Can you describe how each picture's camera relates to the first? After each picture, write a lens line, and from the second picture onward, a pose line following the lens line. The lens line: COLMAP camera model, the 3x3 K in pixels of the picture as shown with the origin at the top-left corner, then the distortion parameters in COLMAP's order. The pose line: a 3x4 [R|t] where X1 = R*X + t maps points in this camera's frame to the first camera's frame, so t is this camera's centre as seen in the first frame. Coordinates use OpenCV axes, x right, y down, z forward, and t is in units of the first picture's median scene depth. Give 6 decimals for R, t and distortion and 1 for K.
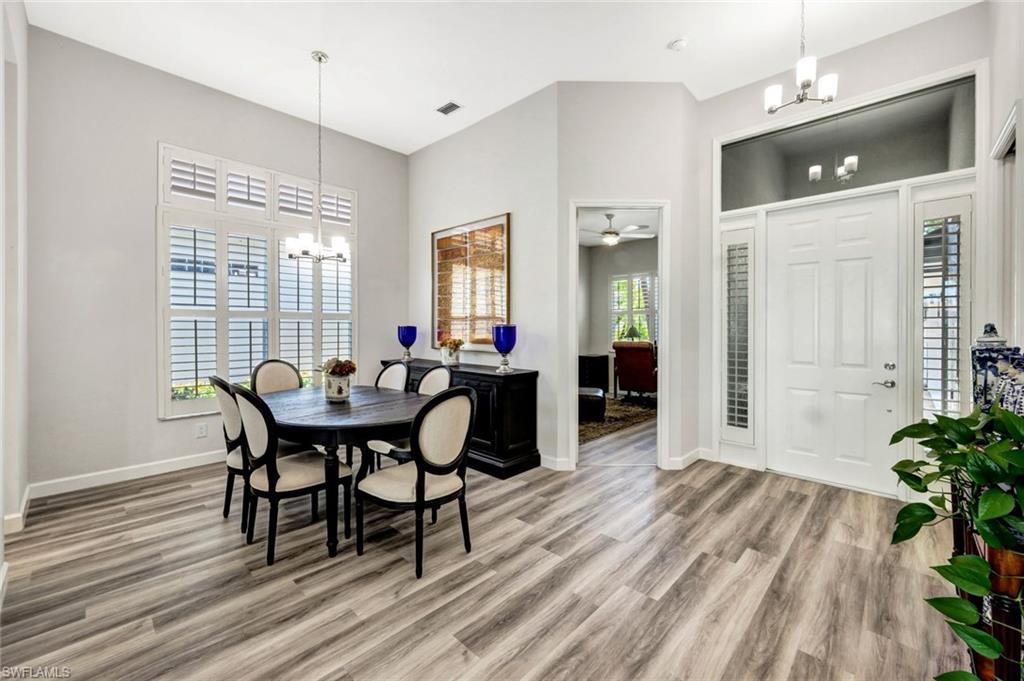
lens RADIAL K [[401.5, 0, 511.1], [0, 401.5, 333.0], [0, 0, 1]] dist [-0.013929, 0.000436]
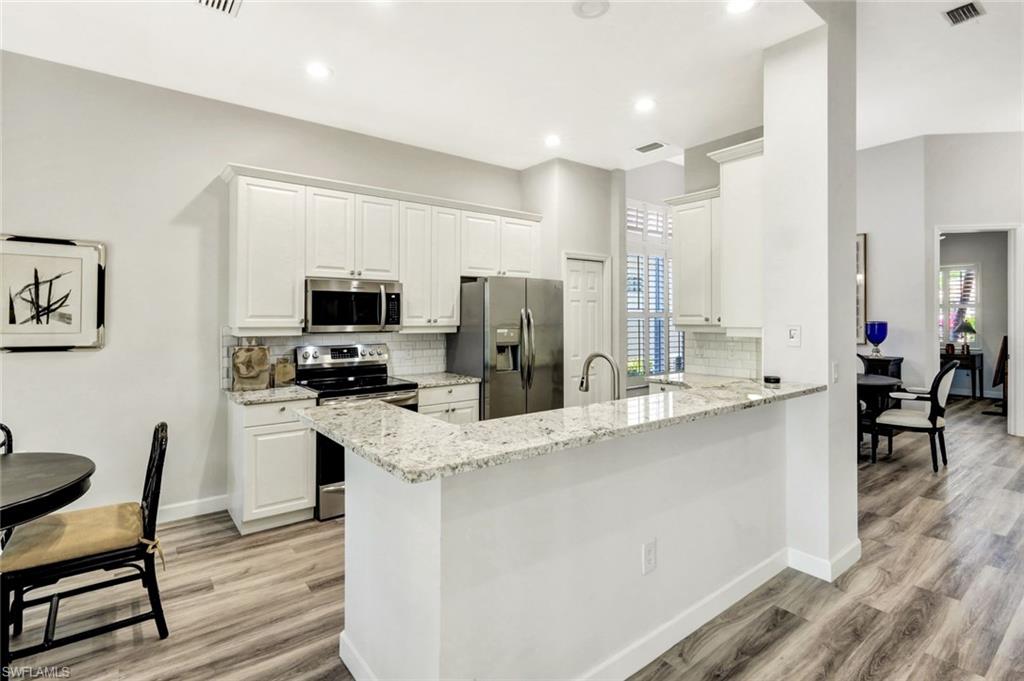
lens RADIAL K [[493.7, 0, 508.1], [0, 493.7, 316.9], [0, 0, 1]] dist [-0.003860, 0.003309]
pose [[0.988228, -0.005675, -0.152885, -0.936884], [0.003133, 0.999853, -0.016860, -0.013749], [0.152958, 0.016182, 0.988100, -0.759167]]
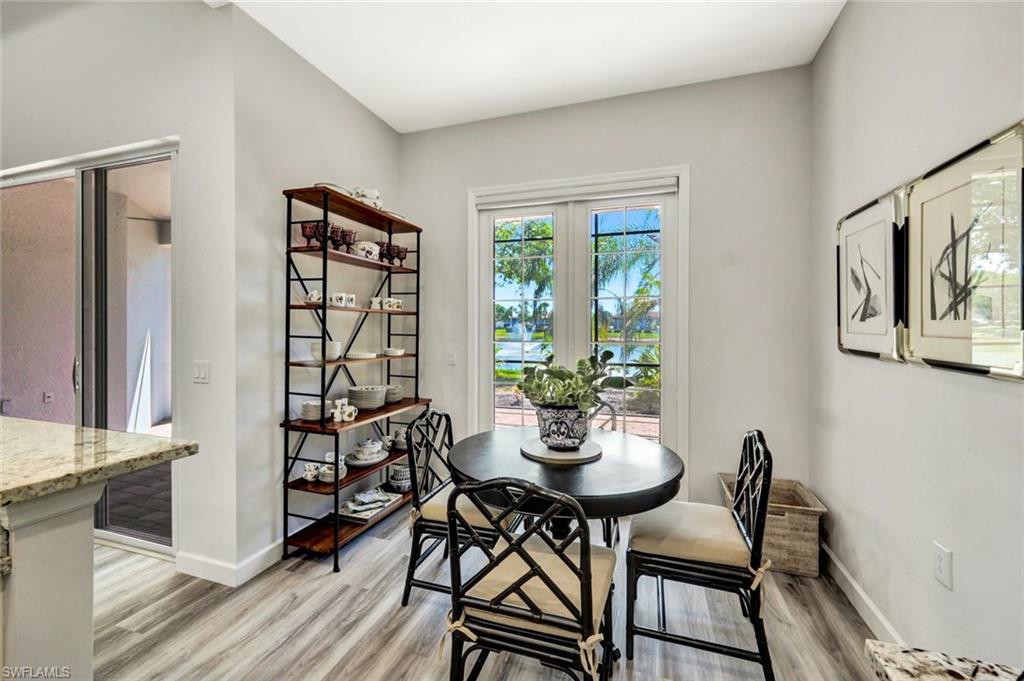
lens RADIAL K [[415.4, 0, 513.0], [0, 415.4, 329.7], [0, 0, 1]] dist [0.005527, -0.002139]
pose [[-0.902346, -0.003747, -0.430995, -1.310580], [-0.014008, 0.999689, 0.020636, -0.011972], [0.430784, 0.024658, -0.902118, 0.045216]]
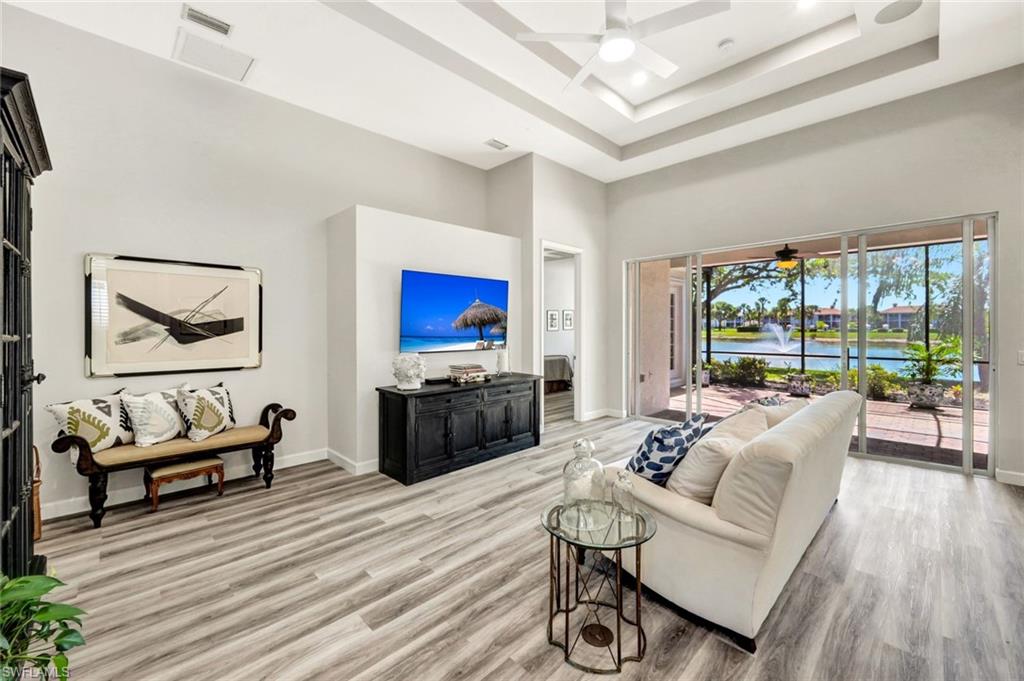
lens RADIAL K [[415.4, 0, 508.8], [0, 415.4, 328.0], [0, 0, 1]] dist [0.005527, -0.002139]
pose [[-0.999450, -0.001896, 0.033105, -0.068158], [-0.001333, 0.999854, 0.017027, -0.017192], [-0.033133, 0.016973, -0.999307, 0.290191]]
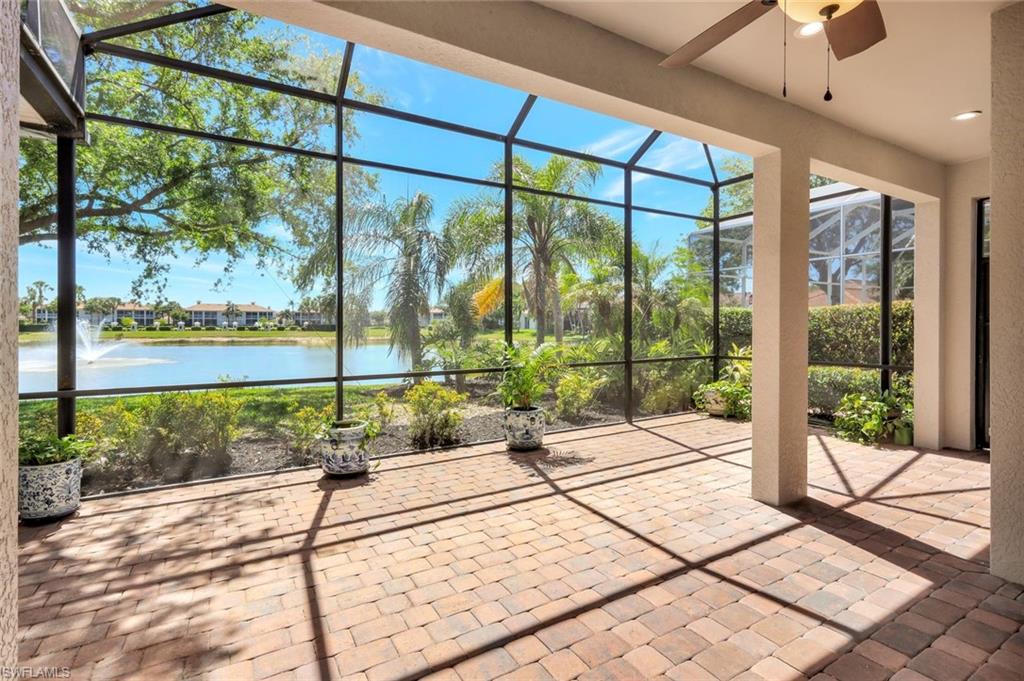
lens RADIAL K [[481.0, 0, 505.2], [0, 481.0, 321.5], [0, 0, 1]] dist [-0.000997, -0.000374]
pose [[-0.266268, -0.010384, -0.963843, -0.628016], [-0.015055, 0.999865, -0.006613, 0.039958], [0.963781, 0.012750, -0.266388, -1.451699]]
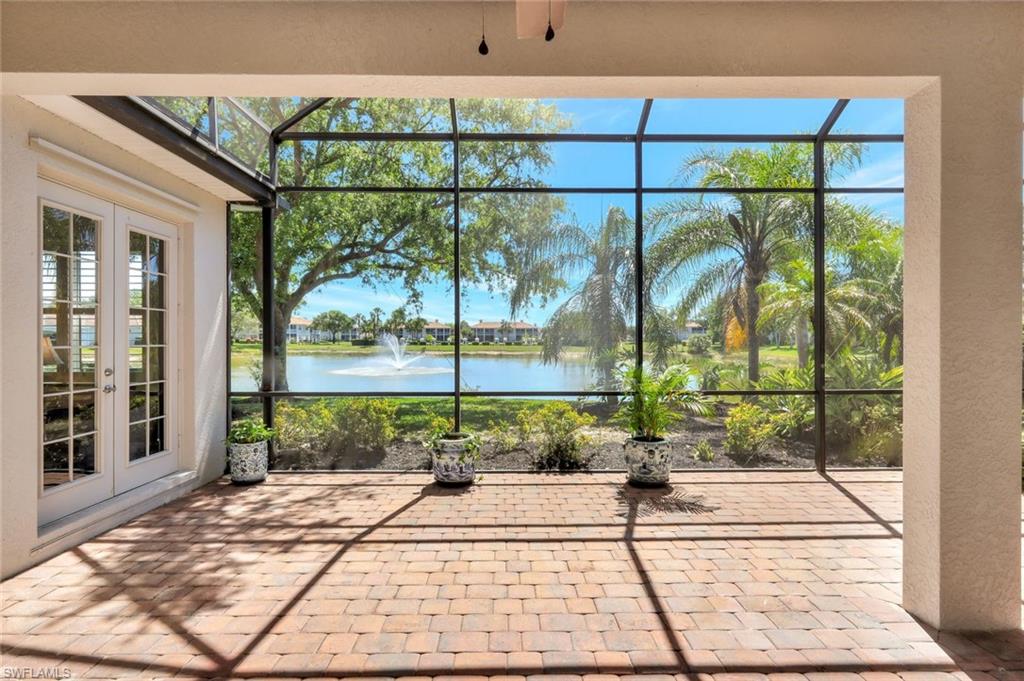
lens RADIAL K [[481.0, 0, 508.0], [0, 481.0, 342.5], [0, 0, 1]] dist [-0.000997, -0.000374]
pose [[-0.710921, -0.000418, -0.703272, -0.862664], [-0.013388, 0.999827, 0.012939, 0.022480], [0.703145, 0.018614, -0.710803, -1.141693]]
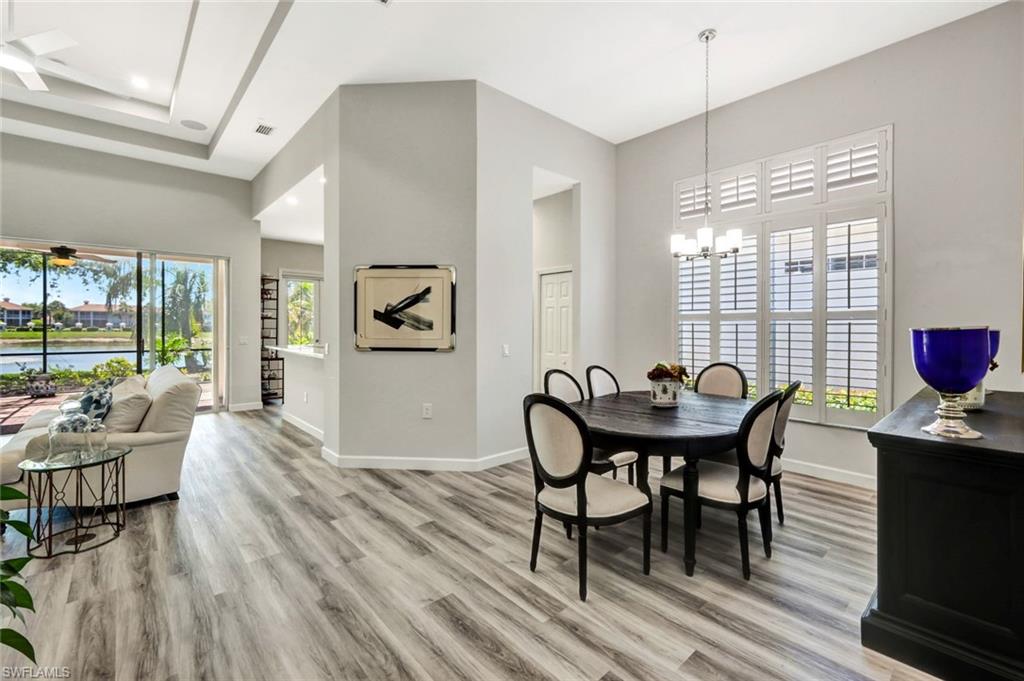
lens RADIAL K [[433.4, 0, 507.4], [0, 433.4, 328.6], [0, 0, 1]] dist [0.000231, 0.000821]
pose [[-0.079348, -0.000177, -0.996847, 0.480213], [-0.019114, 0.999816, 0.001344, -0.007982], [0.996664, 0.019160, -0.079336, 0.541667]]
